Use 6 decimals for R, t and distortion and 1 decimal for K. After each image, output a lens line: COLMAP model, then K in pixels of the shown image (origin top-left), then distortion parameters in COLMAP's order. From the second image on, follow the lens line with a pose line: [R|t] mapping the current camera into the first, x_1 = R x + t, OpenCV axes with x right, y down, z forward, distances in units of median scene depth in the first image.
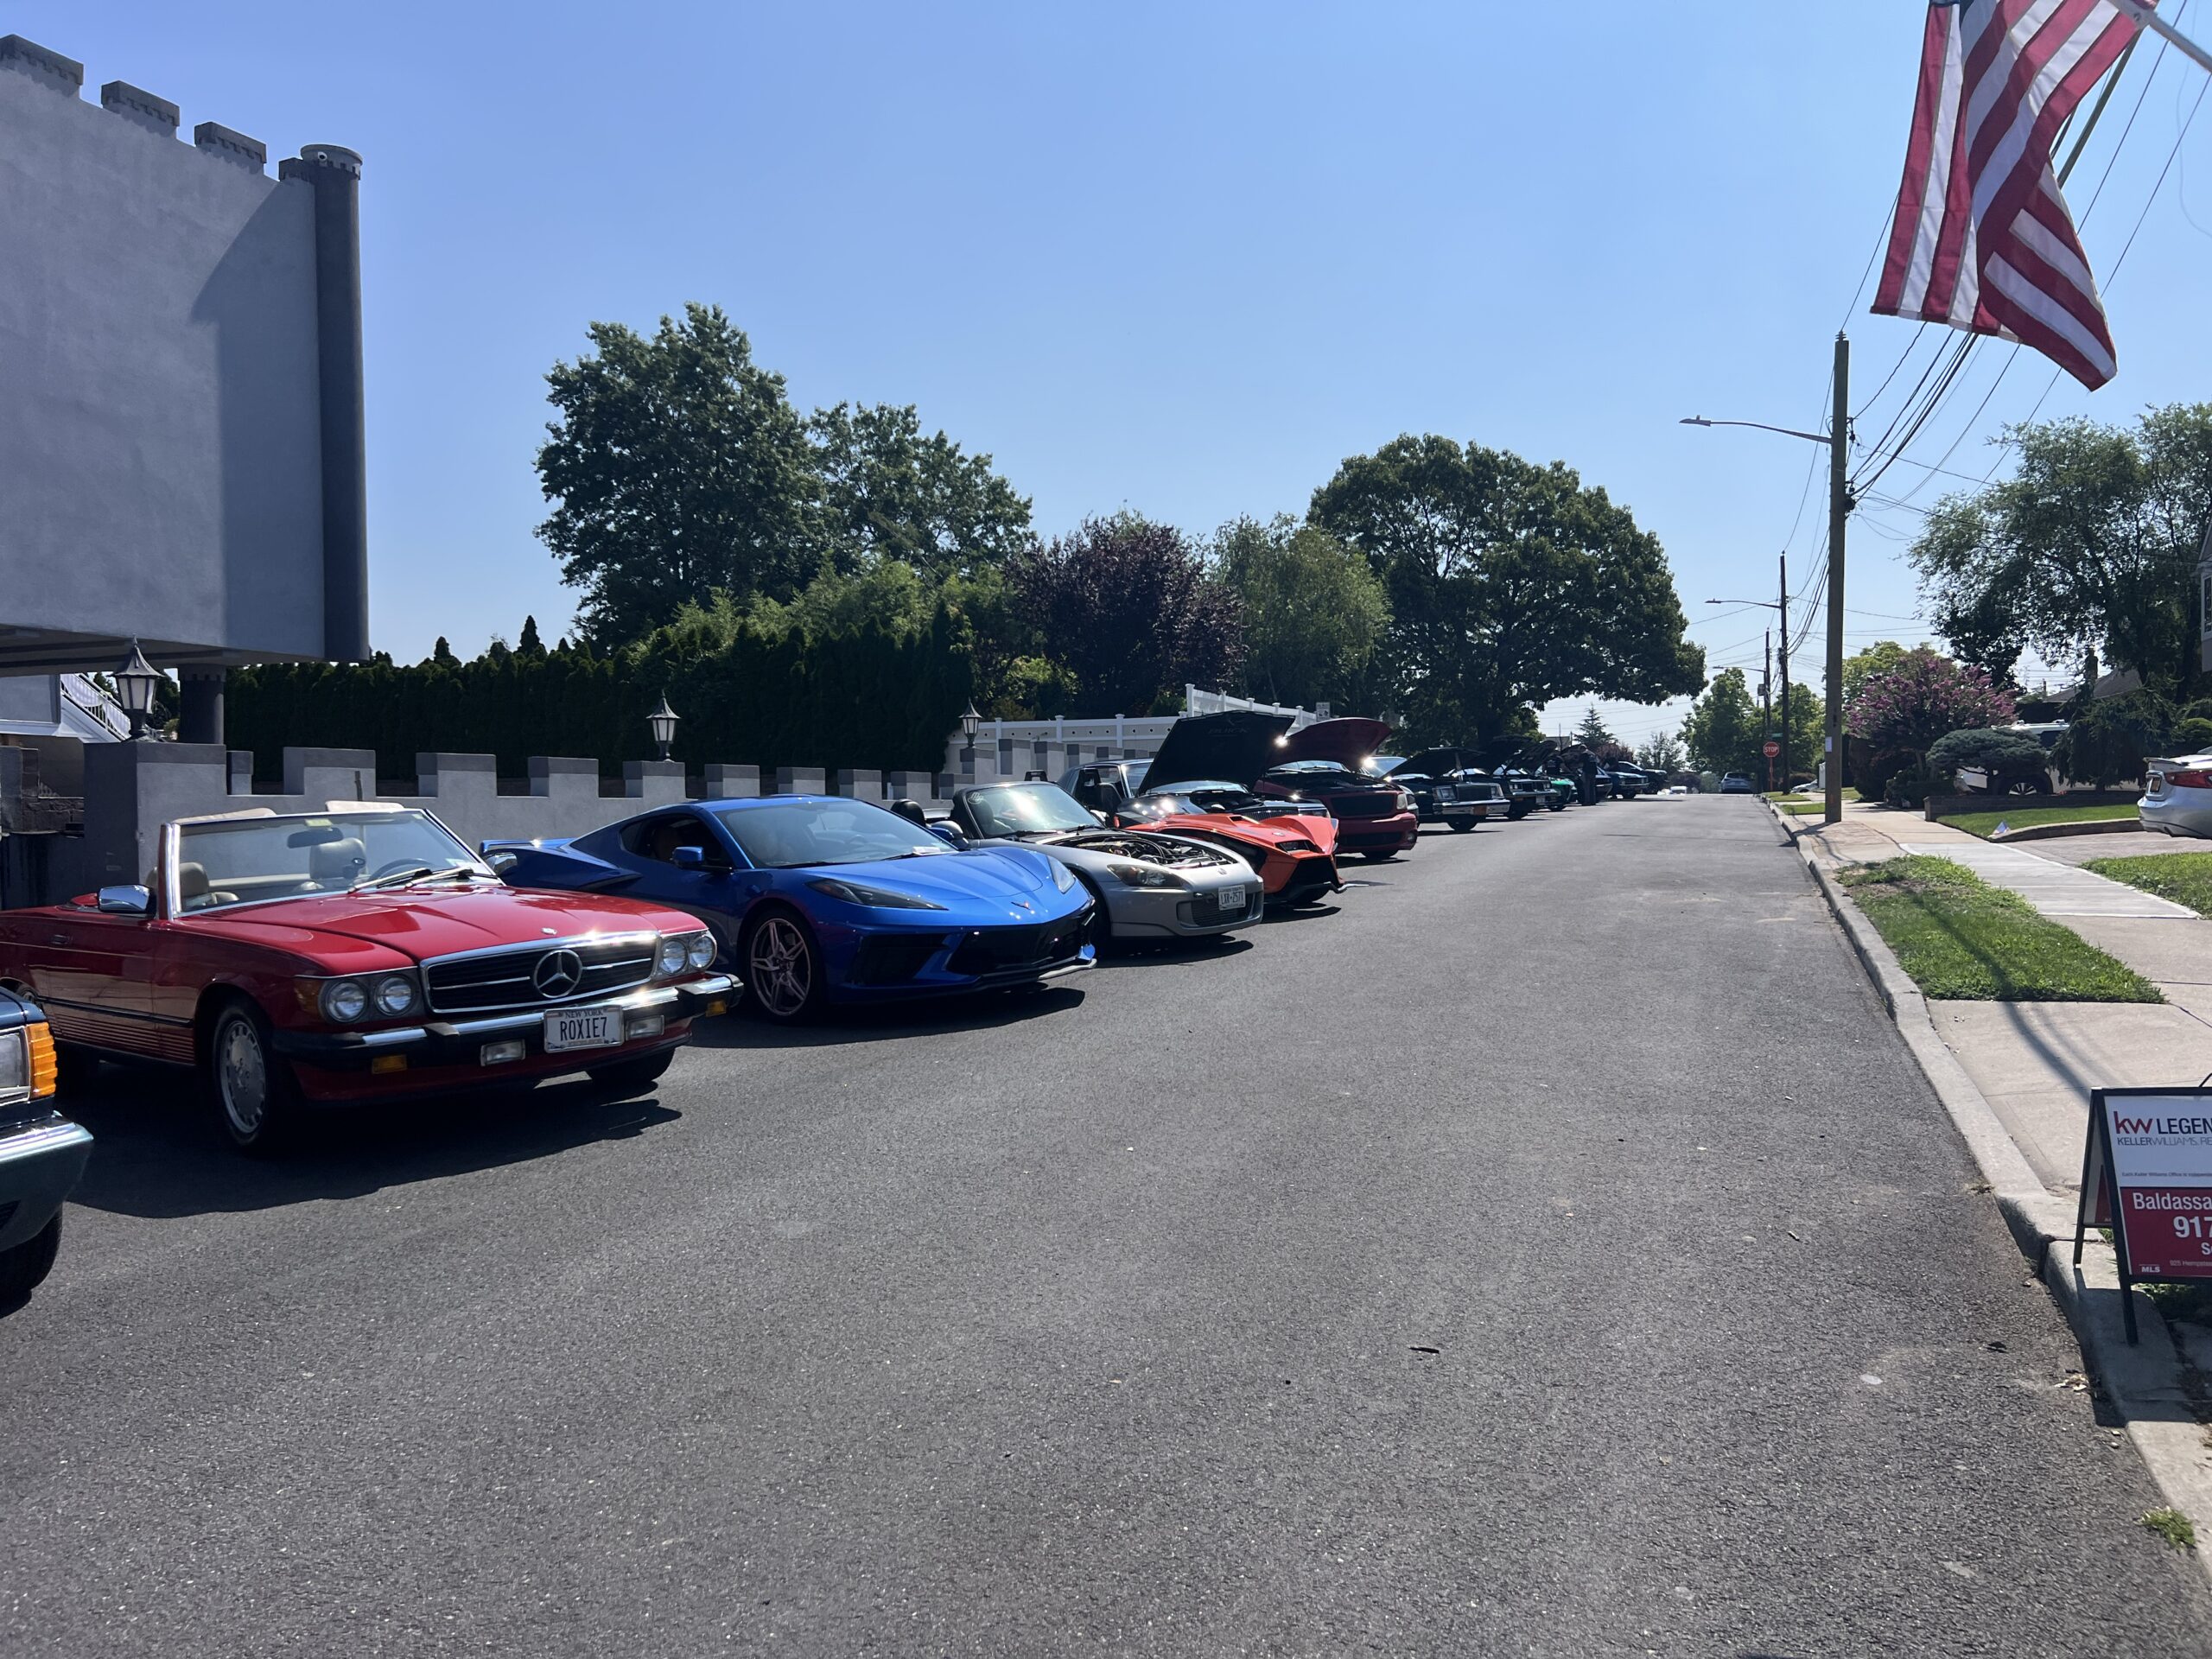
lens RADIAL K [[1662.9, 0, 1106.0], [0, 1662.9, 829.5], [0, 0, 1]] dist [0.068445, -0.125872]
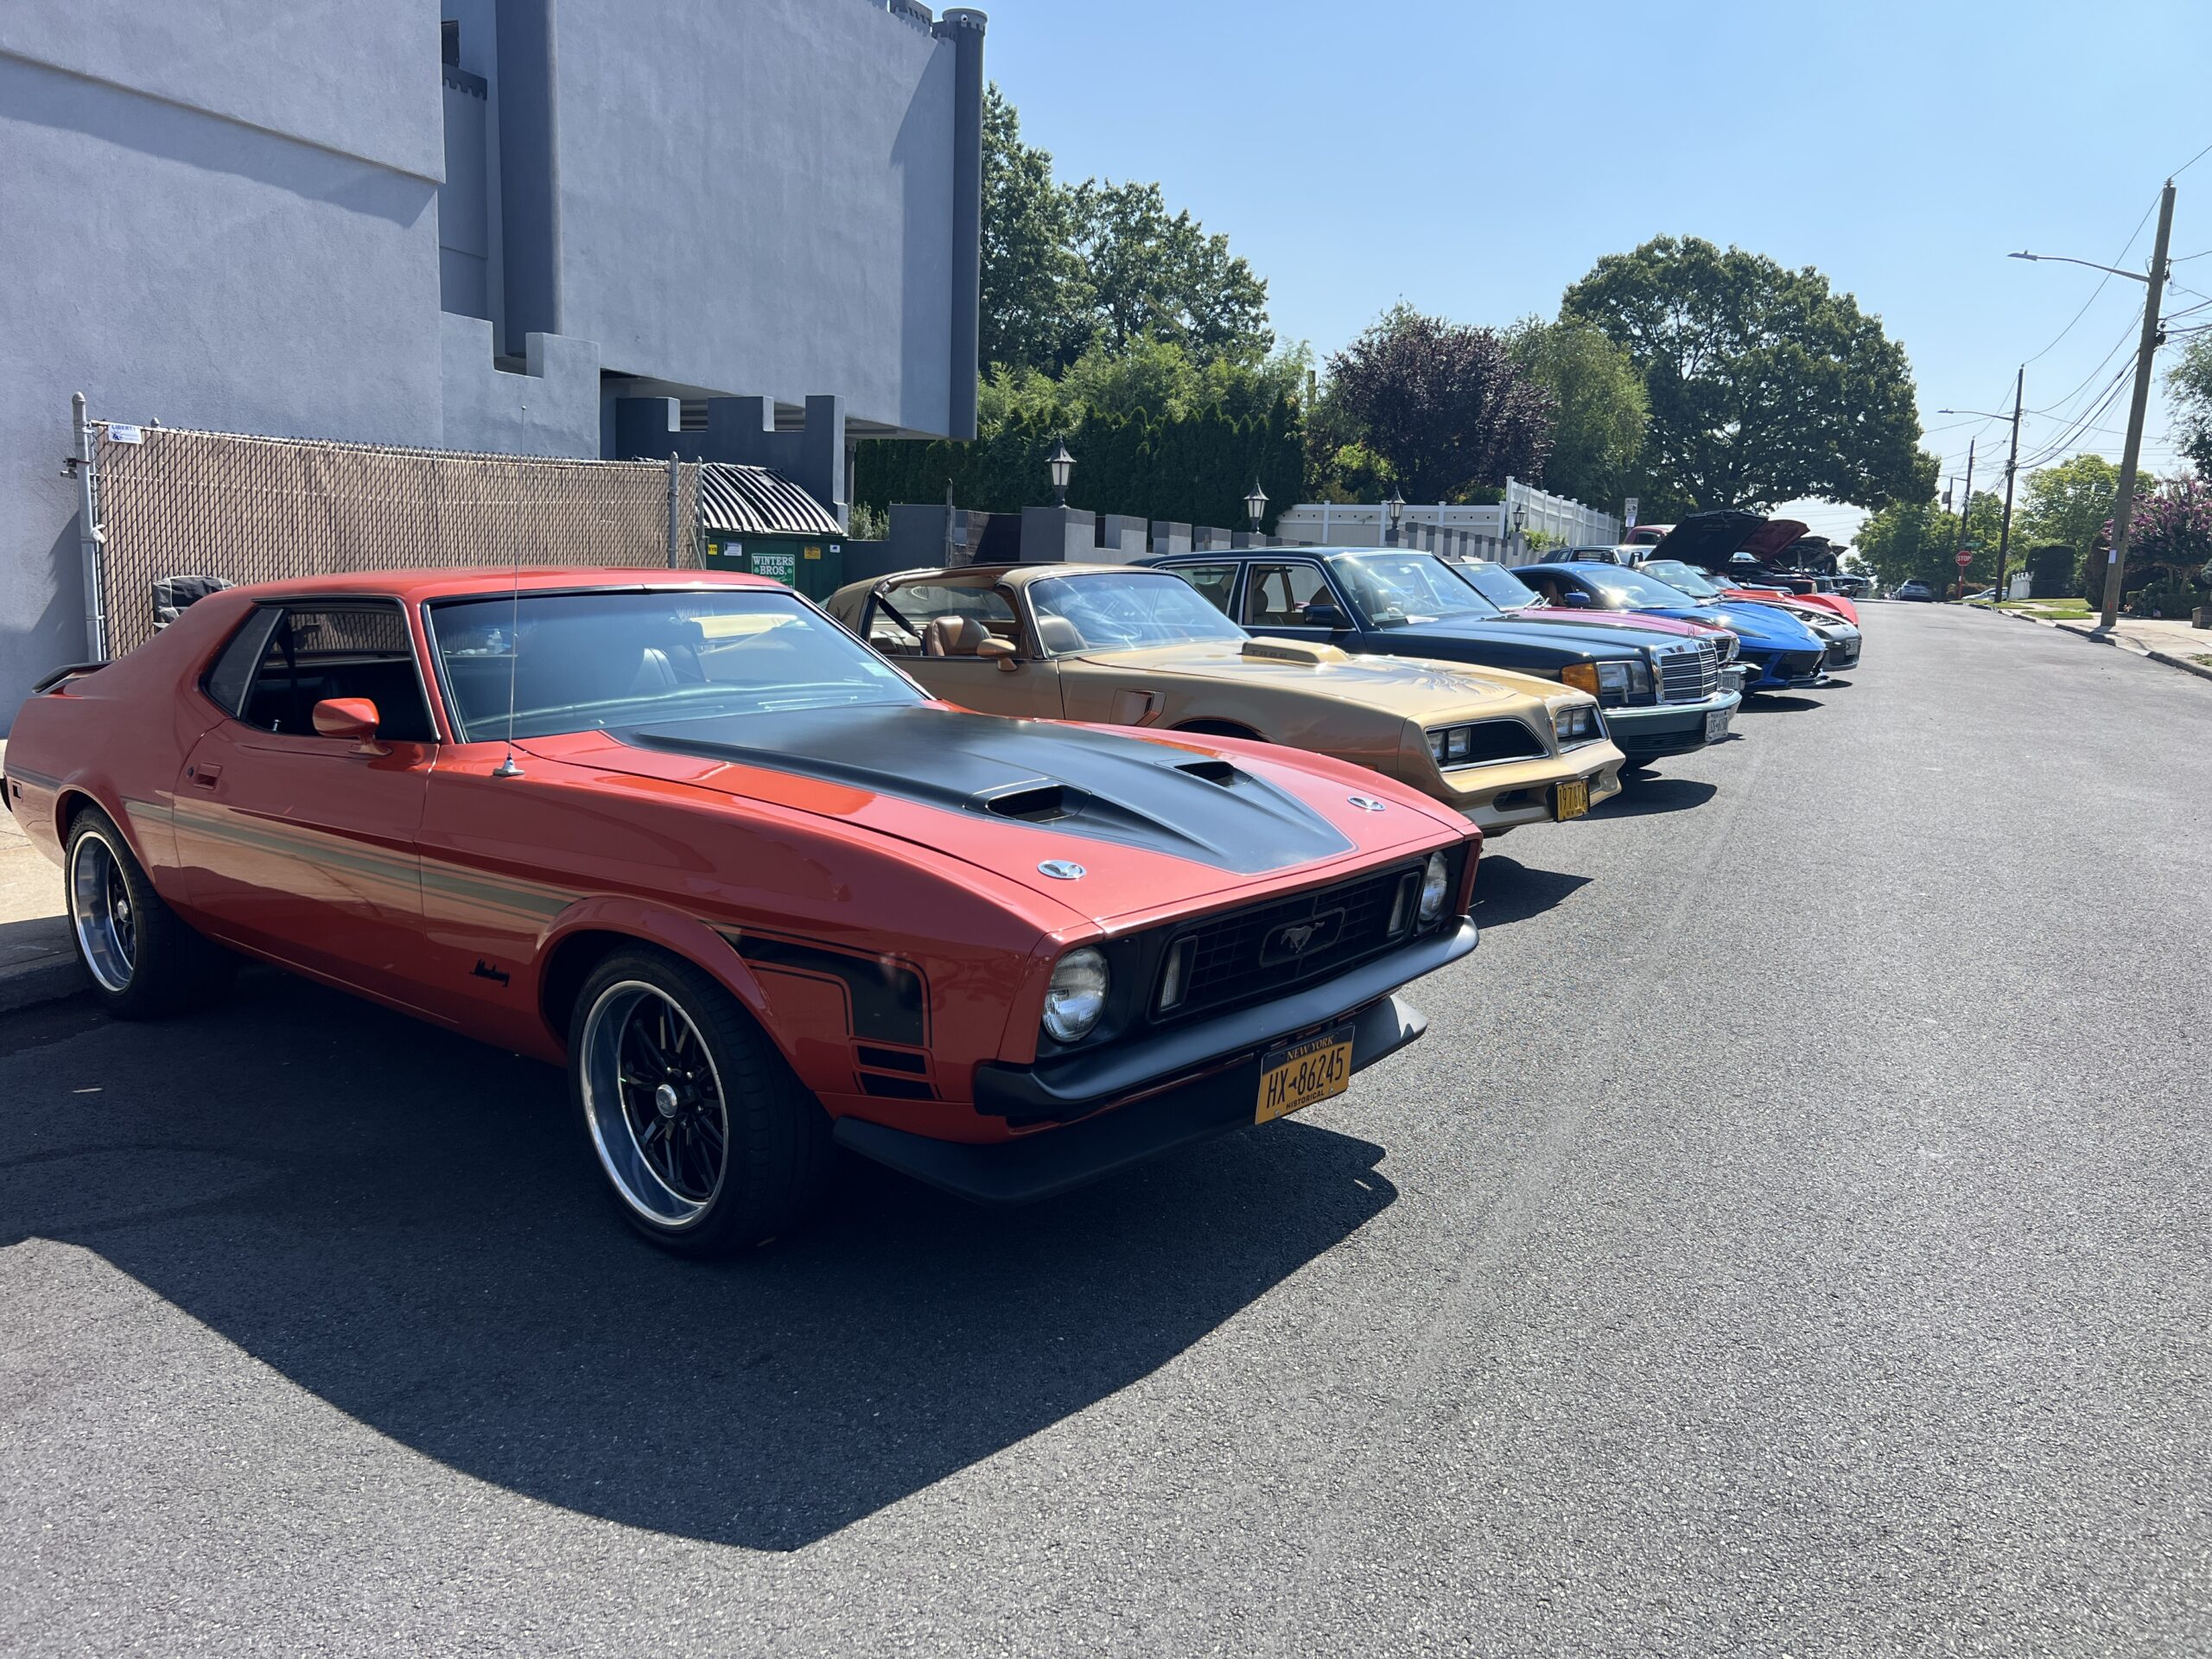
lens RADIAL K [[1706.3, 0, 1106.0], [0, 1706.3, 829.5], [0, 0, 1]] dist [0.007862, -0.000136]
pose [[0.997886, 0.049428, -0.042202, -0.102863], [-0.043639, 0.990746, 0.128519, 0.006853], [0.048164, -0.126405, 0.990809, -0.109640]]
